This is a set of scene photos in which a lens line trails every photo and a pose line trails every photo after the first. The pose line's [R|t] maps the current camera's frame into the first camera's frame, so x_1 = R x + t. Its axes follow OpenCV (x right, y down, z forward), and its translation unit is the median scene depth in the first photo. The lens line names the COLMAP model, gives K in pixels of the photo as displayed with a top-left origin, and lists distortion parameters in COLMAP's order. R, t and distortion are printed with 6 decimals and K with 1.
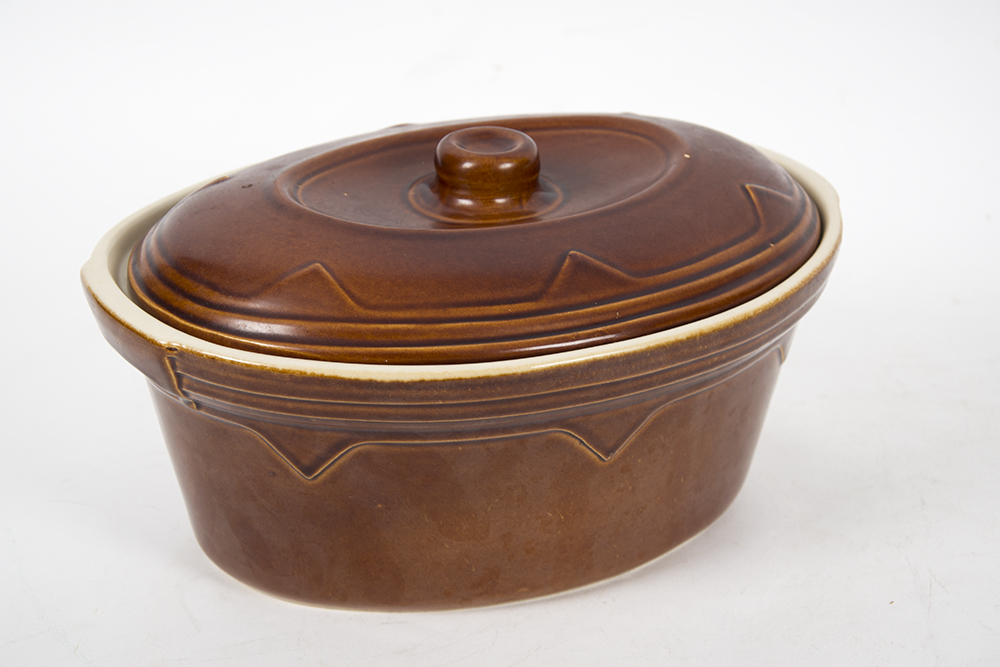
lens RADIAL K [[2444.4, 0, 500.0], [0, 2444.4, 333.5], [0, 0, 1]] dist [0.382351, 0.107276]
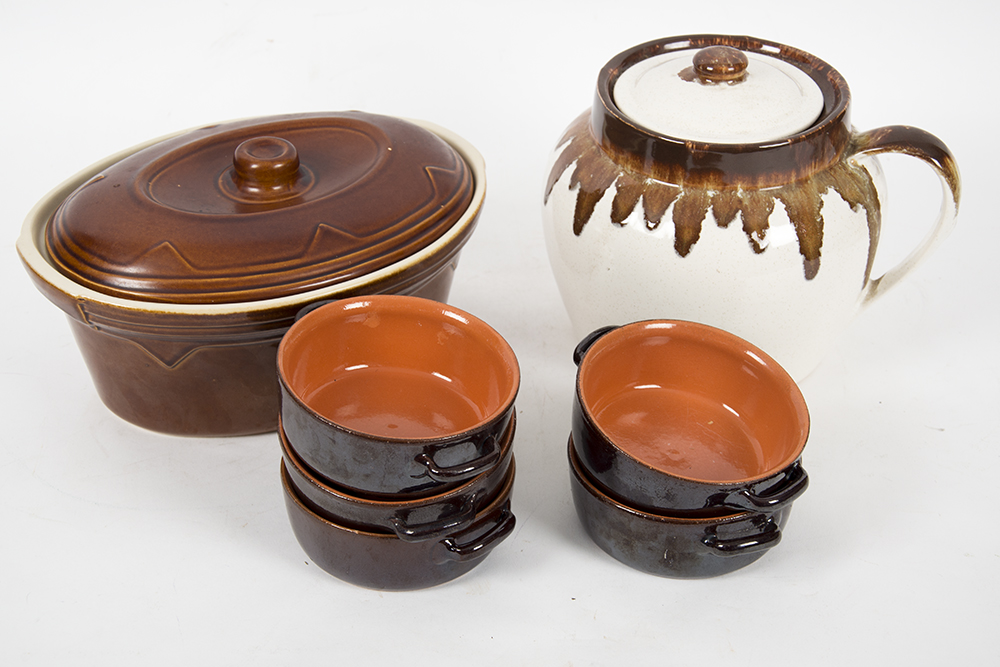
lens RADIAL K [[2196.8, 0, 500.0], [0, 2196.8, 333.5], [0, 0, 1]] dist [0.454191, 0.093766]
pose [[0.994980, -0.057403, 0.081974, 0.023489], [0.045039, 0.988344, 0.145424, -0.174591], [-0.089366, -0.141002, 0.985968, -0.511652]]
